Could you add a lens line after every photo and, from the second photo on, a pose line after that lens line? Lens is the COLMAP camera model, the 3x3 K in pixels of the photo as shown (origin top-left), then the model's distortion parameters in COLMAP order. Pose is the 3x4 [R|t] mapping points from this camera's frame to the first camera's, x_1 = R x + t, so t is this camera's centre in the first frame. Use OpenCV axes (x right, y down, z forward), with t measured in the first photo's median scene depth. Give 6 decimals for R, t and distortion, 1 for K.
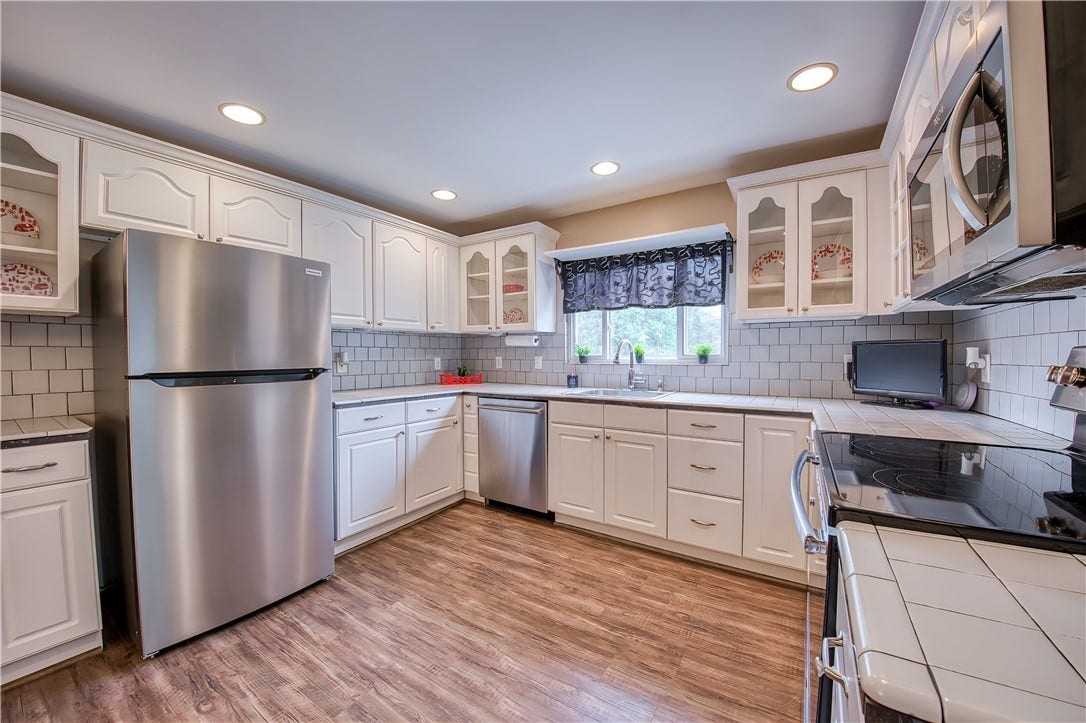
lens RADIAL K [[394.9, 0, 543.0], [0, 394.9, 361.5], [0, 0, 1]] dist [-0.036025, 0.004431]
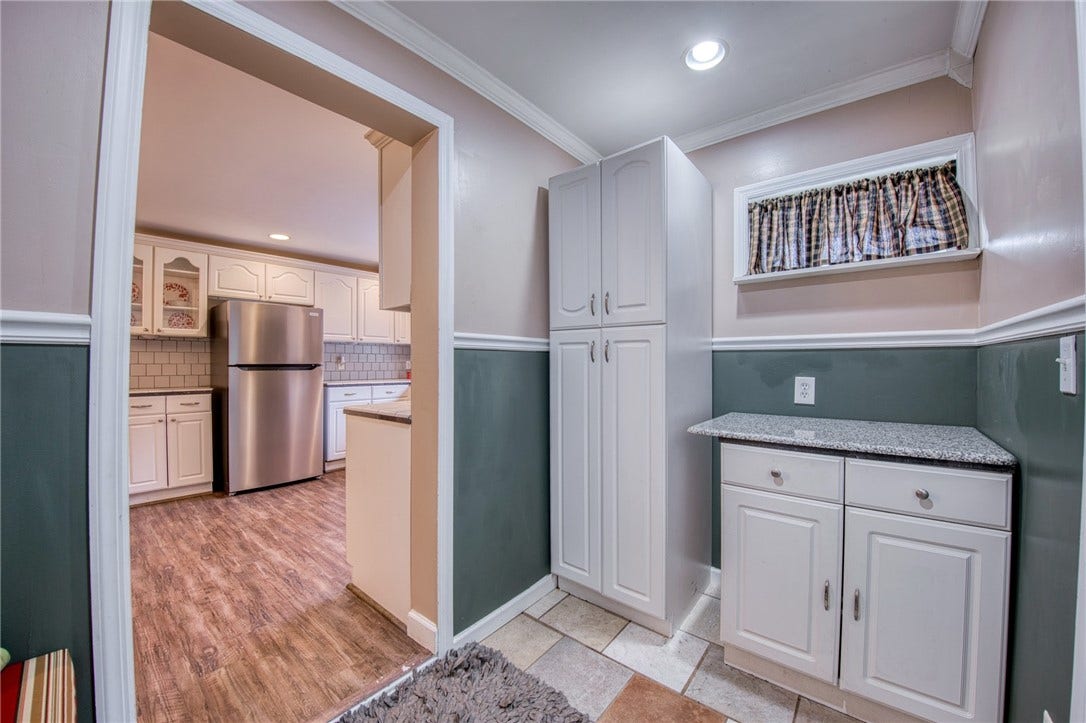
lens RADIAL K [[435.6, 0, 543.0], [0, 435.6, 361.5], [0, 0, 1]] dist [0.000426, 0.000084]
pose [[0.984812, 0.001579, -0.173619, 1.021338], [-0.005789, 0.999701, -0.023747, 0.057026], [0.173530, 0.024391, 0.984527, -1.044557]]
